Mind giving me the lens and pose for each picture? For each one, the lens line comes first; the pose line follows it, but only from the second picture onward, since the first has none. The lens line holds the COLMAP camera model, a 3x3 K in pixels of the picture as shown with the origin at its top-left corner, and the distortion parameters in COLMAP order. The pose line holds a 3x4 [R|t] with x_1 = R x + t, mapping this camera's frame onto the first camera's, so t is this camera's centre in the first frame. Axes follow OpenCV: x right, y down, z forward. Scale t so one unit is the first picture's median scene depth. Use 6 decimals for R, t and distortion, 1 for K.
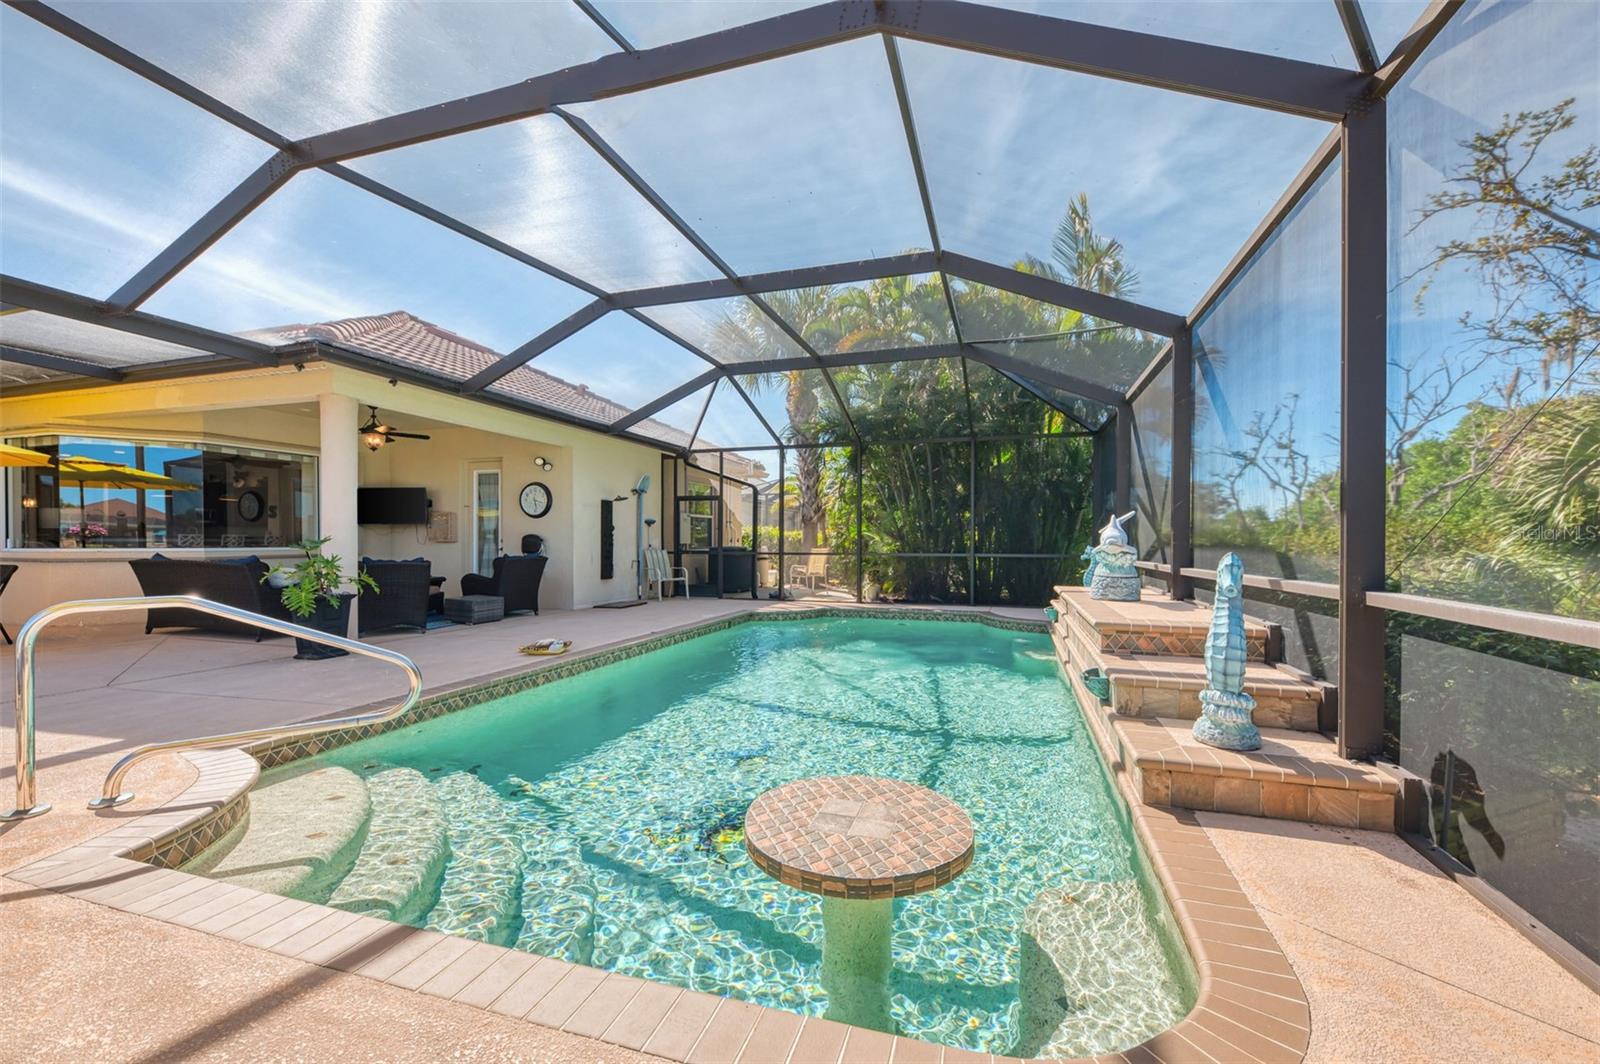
lens RADIAL K [[633.1, 0, 808.0], [0, 633.1, 542.6], [0, 0, 1]] dist [0.001128, 0.000064]
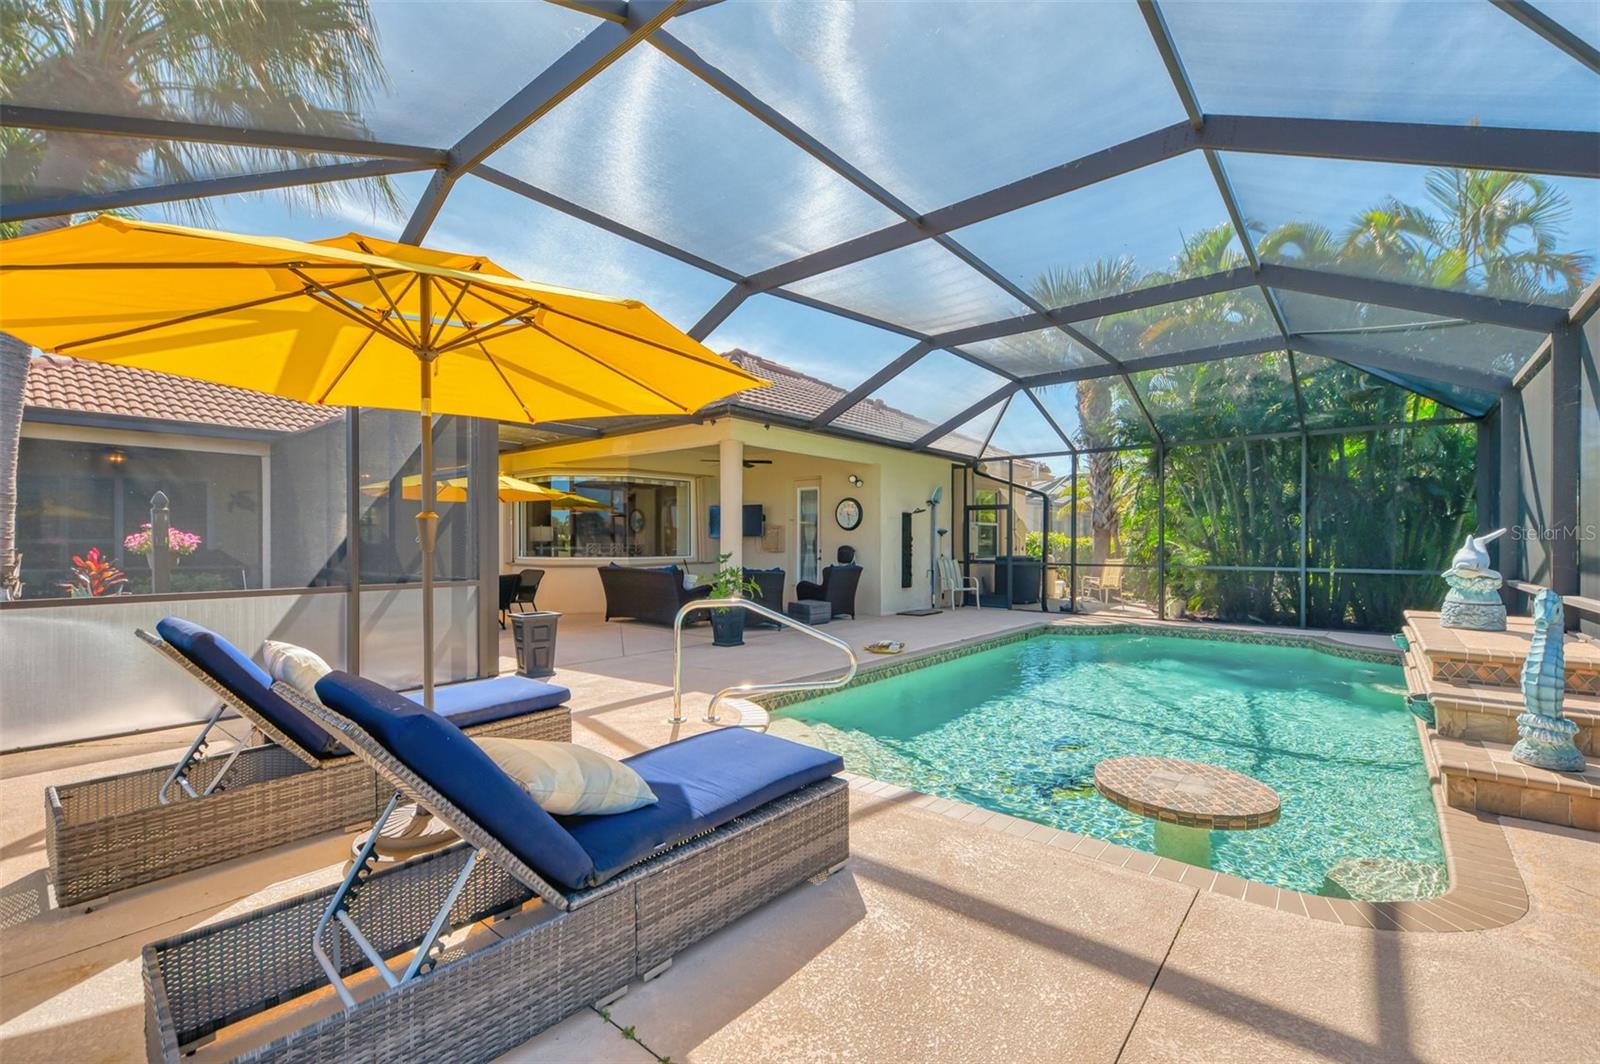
lens RADIAL K [[729.2, 0, 863.9], [0, 729.2, 534.5], [0, 0, 1]] dist [0.001801, -0.000458]
pose [[0.956462, 0.007500, -0.291761, -0.030301], [-0.011042, 0.999884, -0.010494, -0.016159], [0.291649, 0.013259, 0.956434, -0.172519]]
